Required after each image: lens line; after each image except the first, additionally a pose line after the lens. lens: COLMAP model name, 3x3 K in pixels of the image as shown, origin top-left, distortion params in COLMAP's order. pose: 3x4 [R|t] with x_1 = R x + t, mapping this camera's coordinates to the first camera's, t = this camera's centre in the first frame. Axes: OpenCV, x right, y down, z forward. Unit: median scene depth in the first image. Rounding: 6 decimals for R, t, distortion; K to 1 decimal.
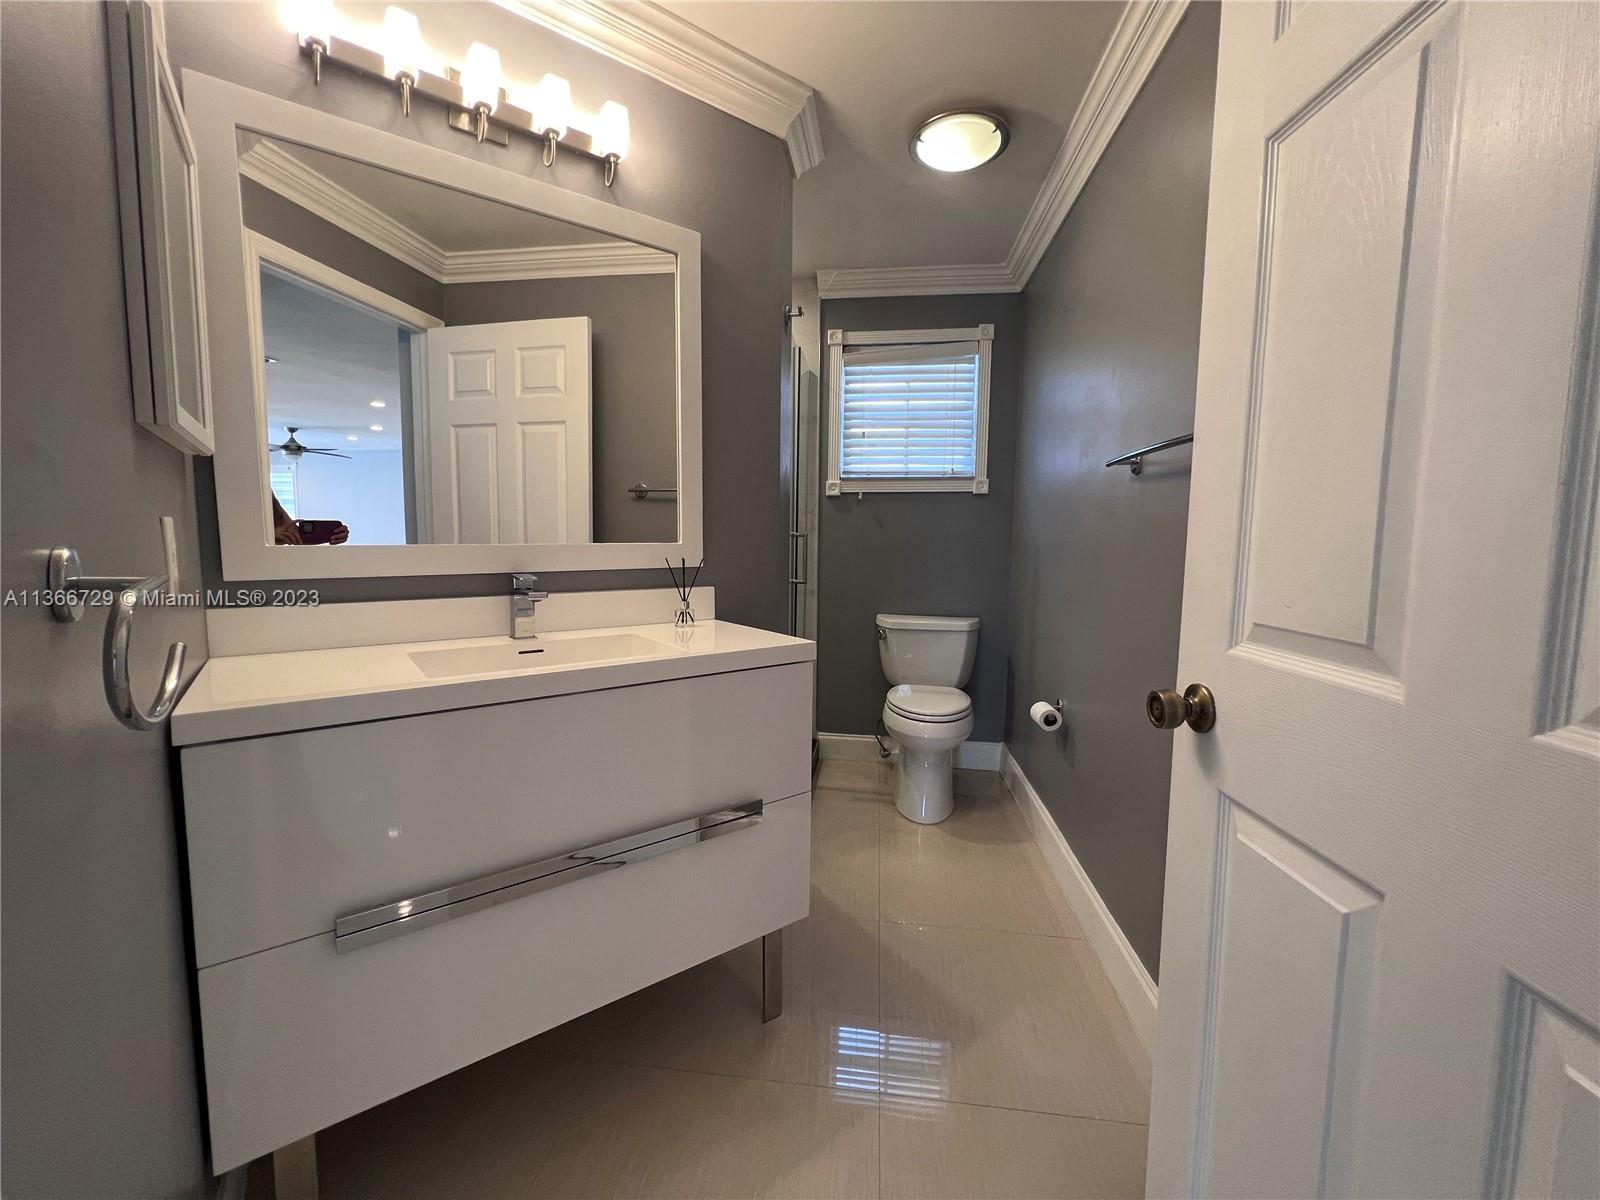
lens RADIAL K [[638.0, 0, 798.6], [0, 638.0, 599.4], [0, 0, 1]] dist [-0.005728, 0.000898]
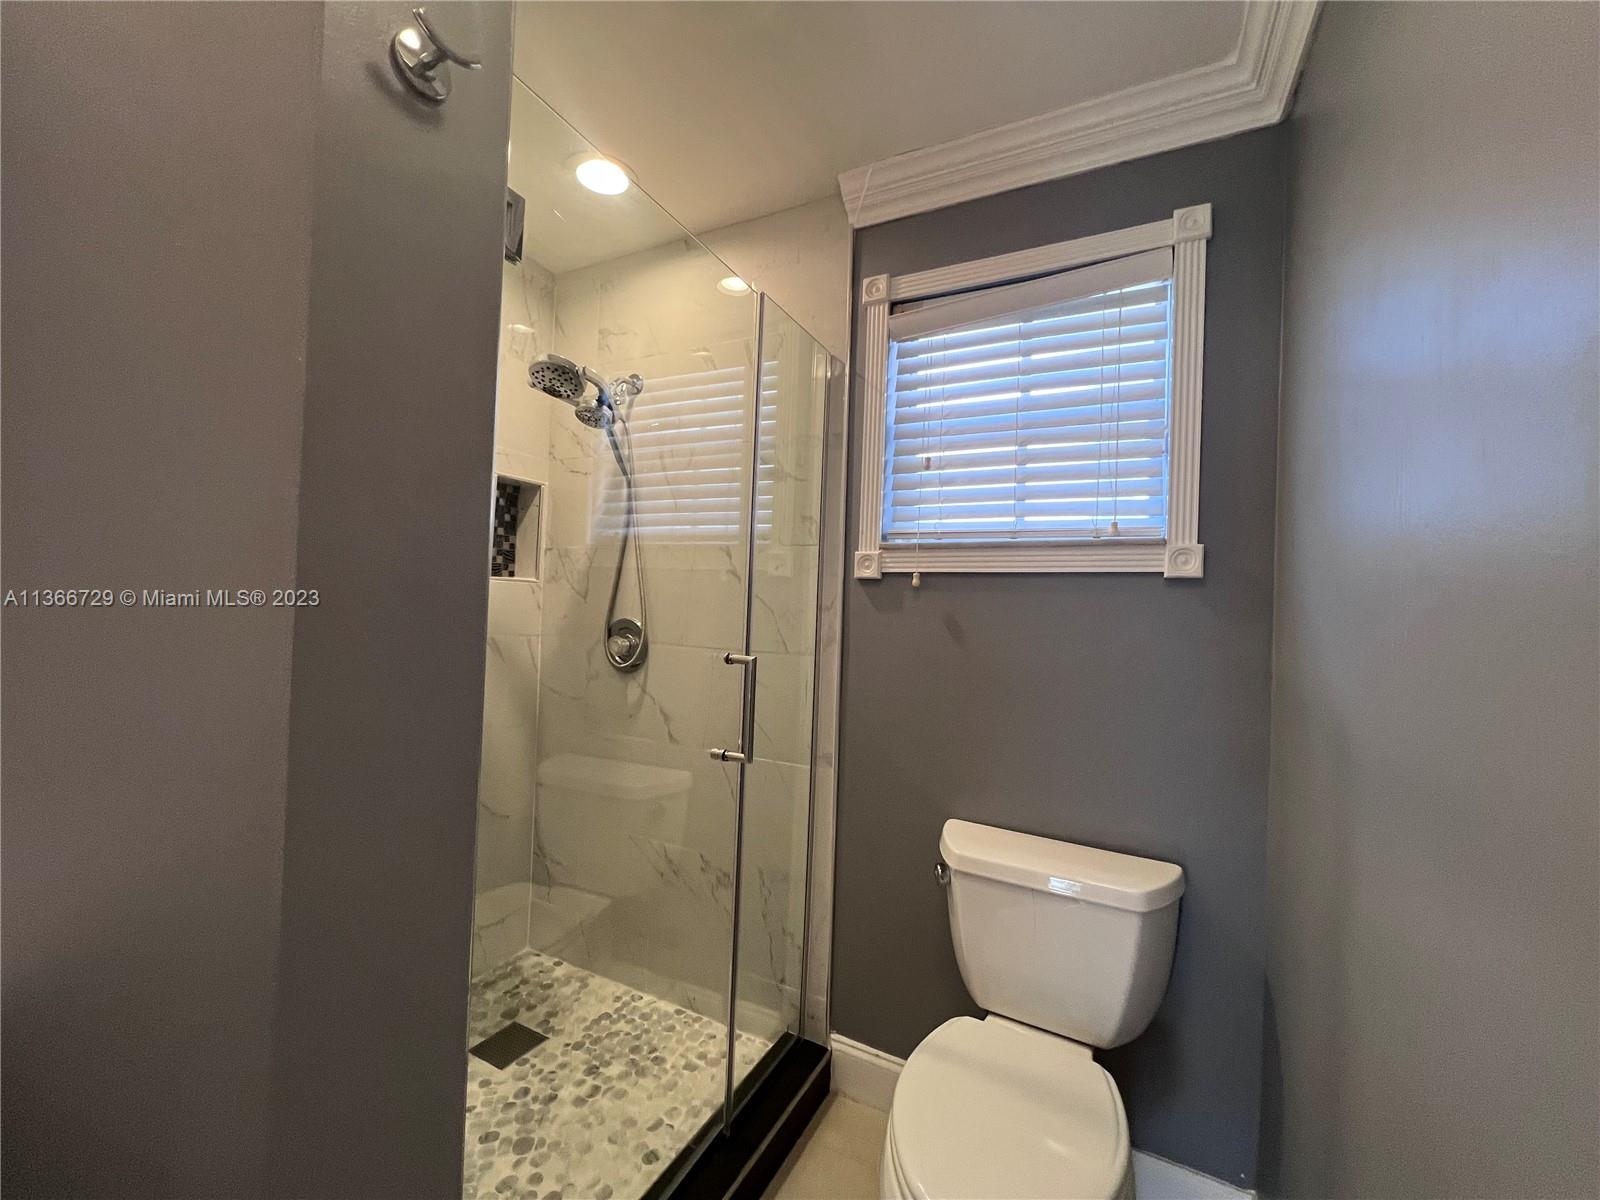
lens RADIAL K [[638.0, 0, 799.9], [0, 638.0, 597.0], [0, 0, 1]] dist [-0.005728, 0.000898]
pose [[0.941677, 0.018203, -0.336026, 0.182857], [-0.054682, 0.993542, -0.099419, -0.093392], [0.332047, 0.111995, 0.936591, 0.498127]]
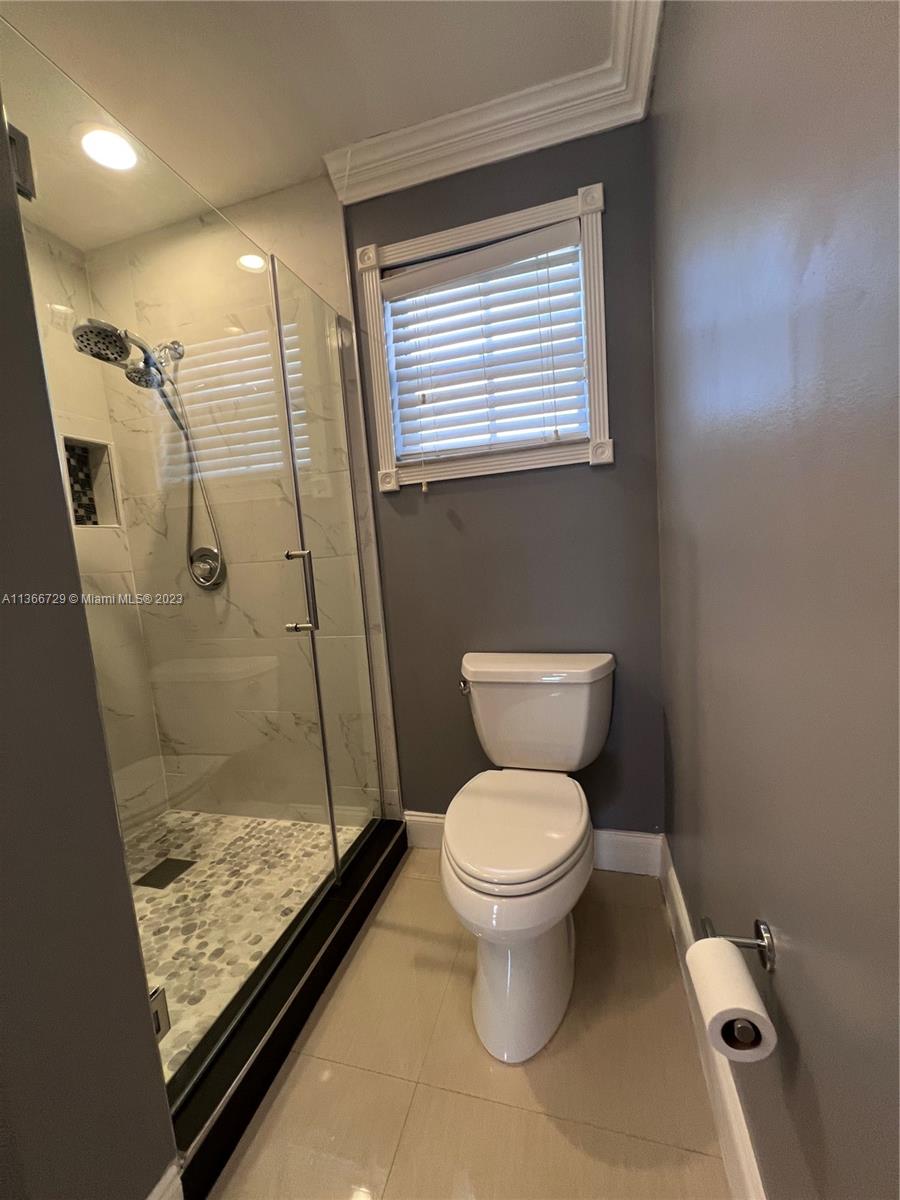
lens RADIAL K [[478.5, 0, 453.5], [0, 478.5, 602.7], [0, 0, 1]] dist [-0.005728, 0.000898]
pose [[0.986831, -0.068970, -0.146315, 0.197112], [0.074089, 0.996805, 0.029826, -0.050687], [0.143790, -0.040273, 0.988788, 0.490375]]
